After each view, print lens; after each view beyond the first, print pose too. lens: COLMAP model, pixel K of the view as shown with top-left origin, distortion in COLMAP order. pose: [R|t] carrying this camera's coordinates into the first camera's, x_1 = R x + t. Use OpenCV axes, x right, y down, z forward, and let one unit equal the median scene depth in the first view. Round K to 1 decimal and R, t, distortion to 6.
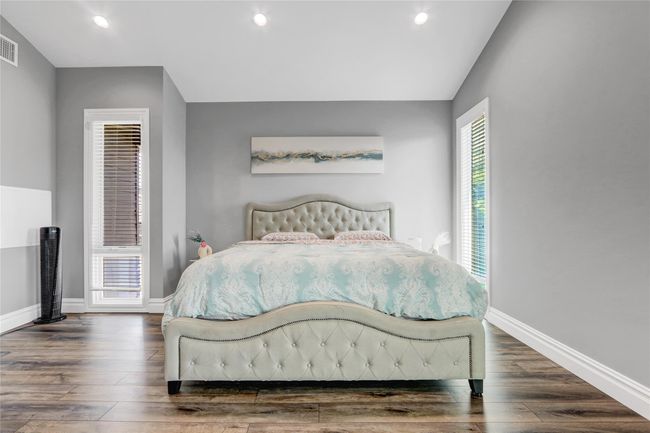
lens RADIAL K [[308.5, 0, 322.8], [0, 308.5, 217.0], [0, 0, 1]] dist [-0.019427, 0.003575]
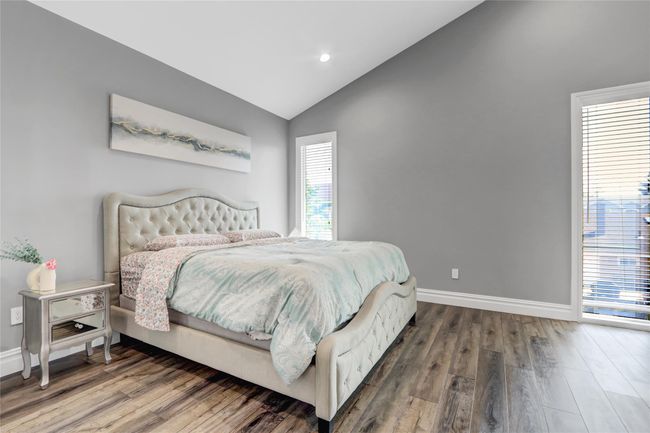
lens RADIAL K [[308.5, 0, 309.0], [0, 308.5, 216.8], [0, 0, 1]] dist [-0.019427, 0.003575]
pose [[0.497675, 0.002880, 0.867359, -0.602543], [-0.000835, 0.999996, -0.002841, 0.005661], [-0.867363, 0.000689, 0.497675, 0.320914]]
